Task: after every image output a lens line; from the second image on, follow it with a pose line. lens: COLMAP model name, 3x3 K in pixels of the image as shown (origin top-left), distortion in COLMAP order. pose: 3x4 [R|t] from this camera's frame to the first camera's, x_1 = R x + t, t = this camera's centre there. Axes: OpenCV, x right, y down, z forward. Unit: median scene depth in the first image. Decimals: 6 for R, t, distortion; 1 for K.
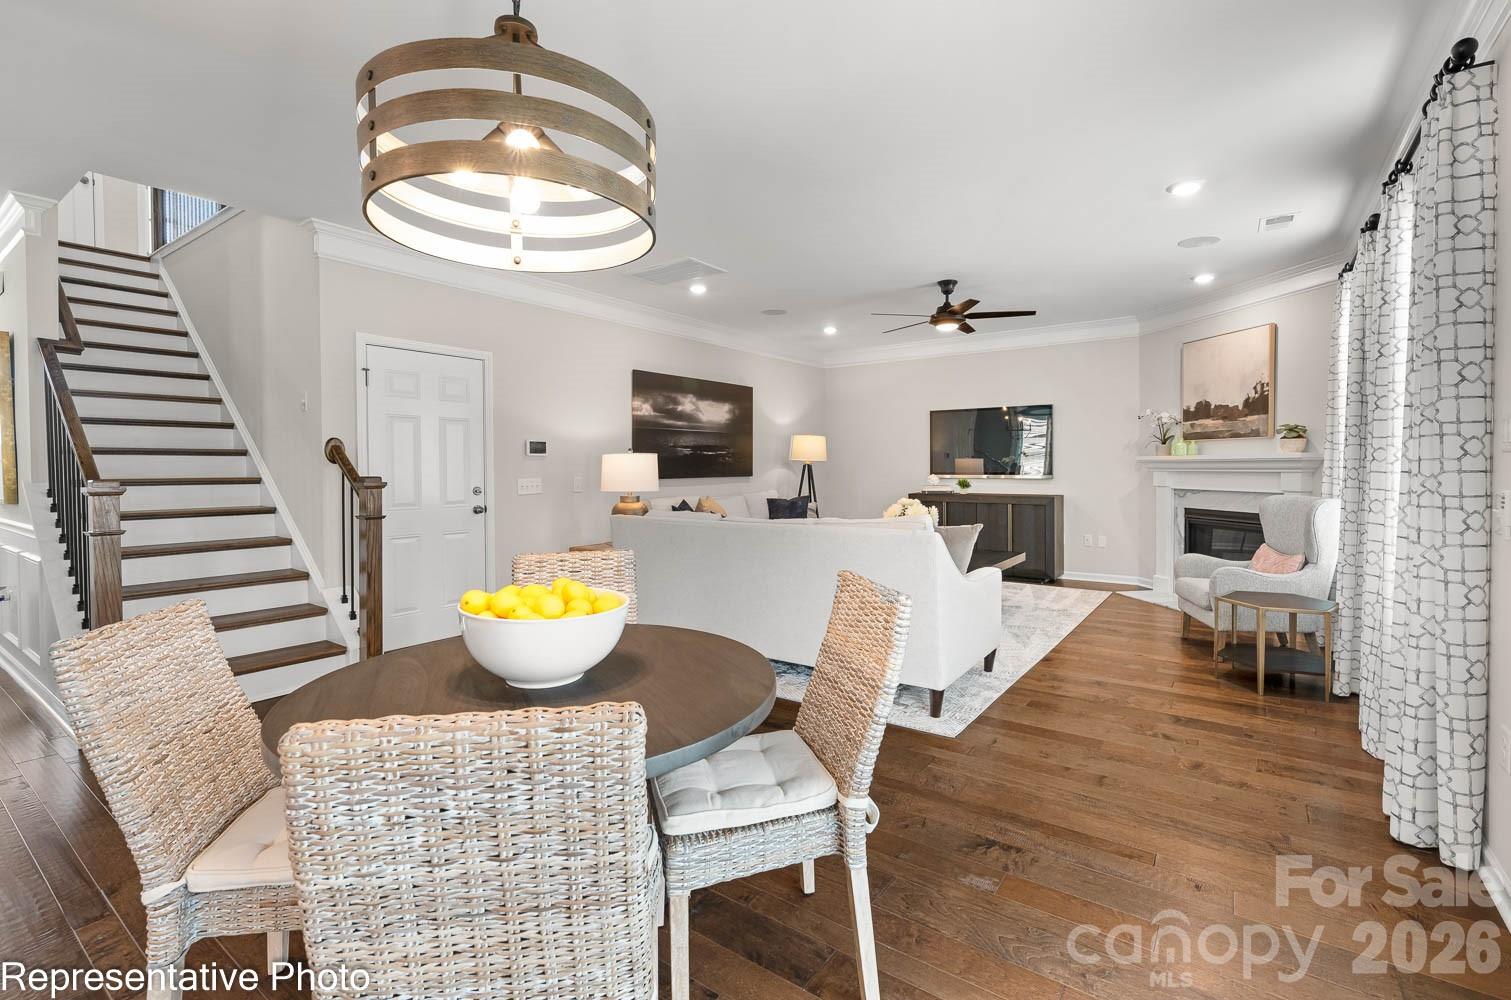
lens RADIAL K [[673.2, 0, 777.8], [0, 673.2, 473.4], [0, 0, 1]] dist [0.001725, 0.000346]
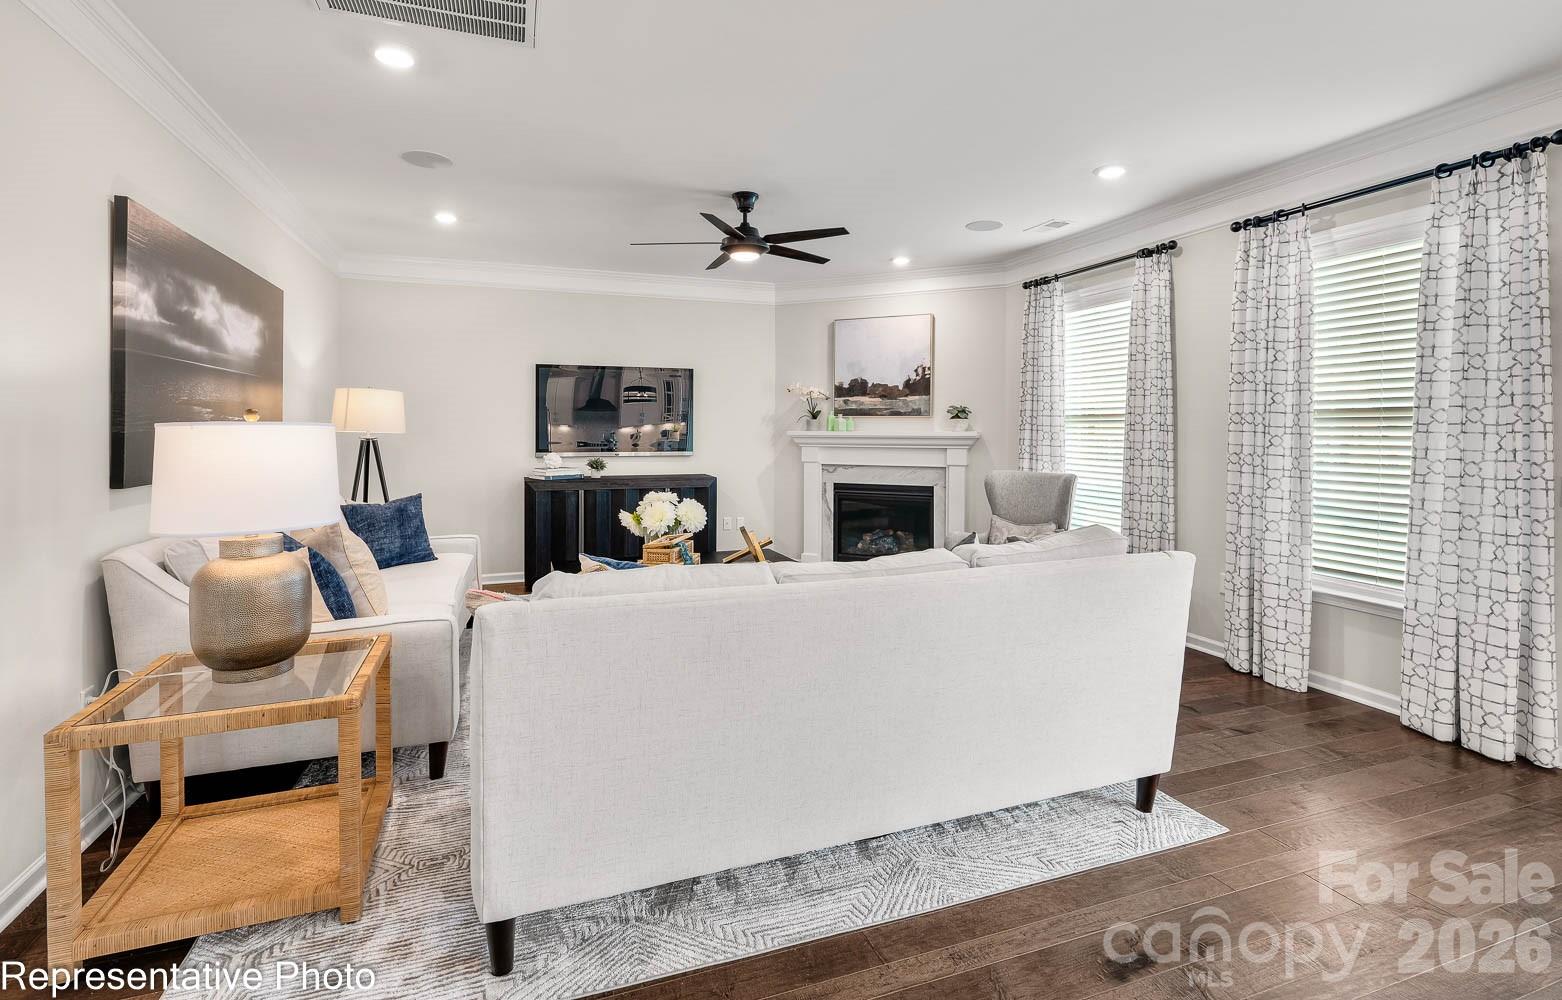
lens RADIAL K [[702.1, 0, 756.3], [0, 702.1, 435.1], [0, 0, 1]] dist [-0.002217, -0.000230]
pose [[0.588390, 0.000373, 0.808577, -0.340763], [0.003986, 0.999986, -0.003362, -0.019069], [-0.808567, 0.005202, 0.588381, 0.515059]]
